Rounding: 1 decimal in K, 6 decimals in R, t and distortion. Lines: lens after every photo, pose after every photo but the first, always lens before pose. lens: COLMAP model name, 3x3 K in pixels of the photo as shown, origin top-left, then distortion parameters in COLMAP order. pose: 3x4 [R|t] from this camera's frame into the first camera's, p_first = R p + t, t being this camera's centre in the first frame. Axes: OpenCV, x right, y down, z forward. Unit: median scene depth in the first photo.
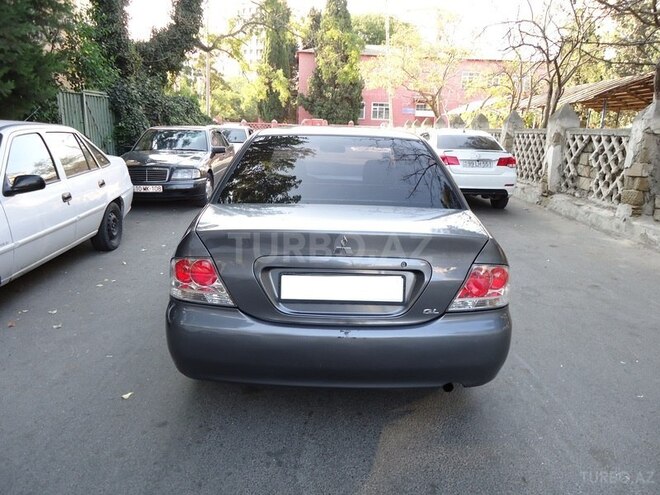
lens RADIAL K [[494.0, 0, 330.0], [0, 494.0, 247.5], [0, 0, 1]] dist [-0.007691, 0.006284]
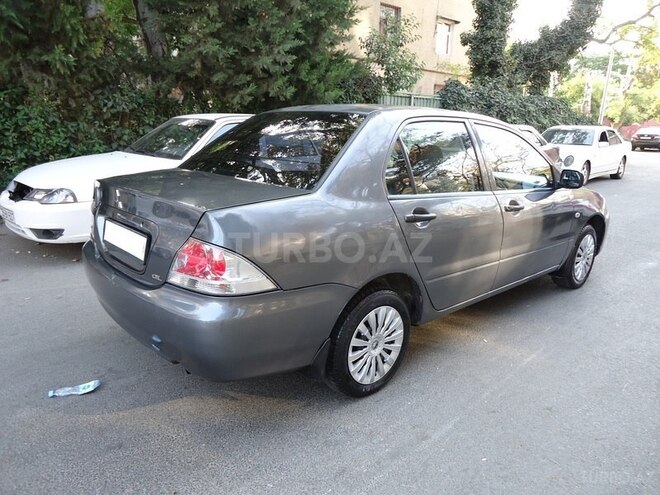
lens RADIAL K [[494.0, 0, 330.0], [0, 494.0, 247.5], [0, 0, 1]] dist [-0.007691, 0.006284]
pose [[0.654229, 0.169788, -0.736991, 0.204677], [-0.182050, 0.981176, 0.064436, -0.009673], [0.734059, 0.092013, 0.672824, 0.105767]]
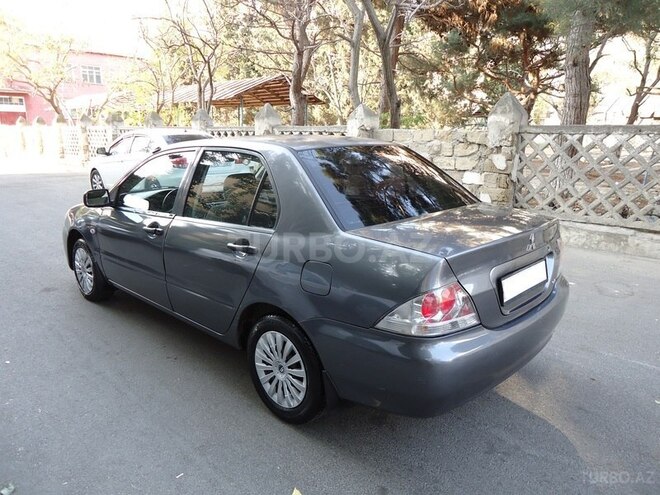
lens RADIAL K [[494.0, 0, 330.0], [0, 494.0, 247.5], [0, 0, 1]] dist [-0.007691, 0.006284]
pose [[0.688053, -0.191331, 0.699982, -0.192610], [0.183642, 0.979125, 0.087118, -0.030717], [-0.702038, 0.068604, 0.708827, 0.089527]]
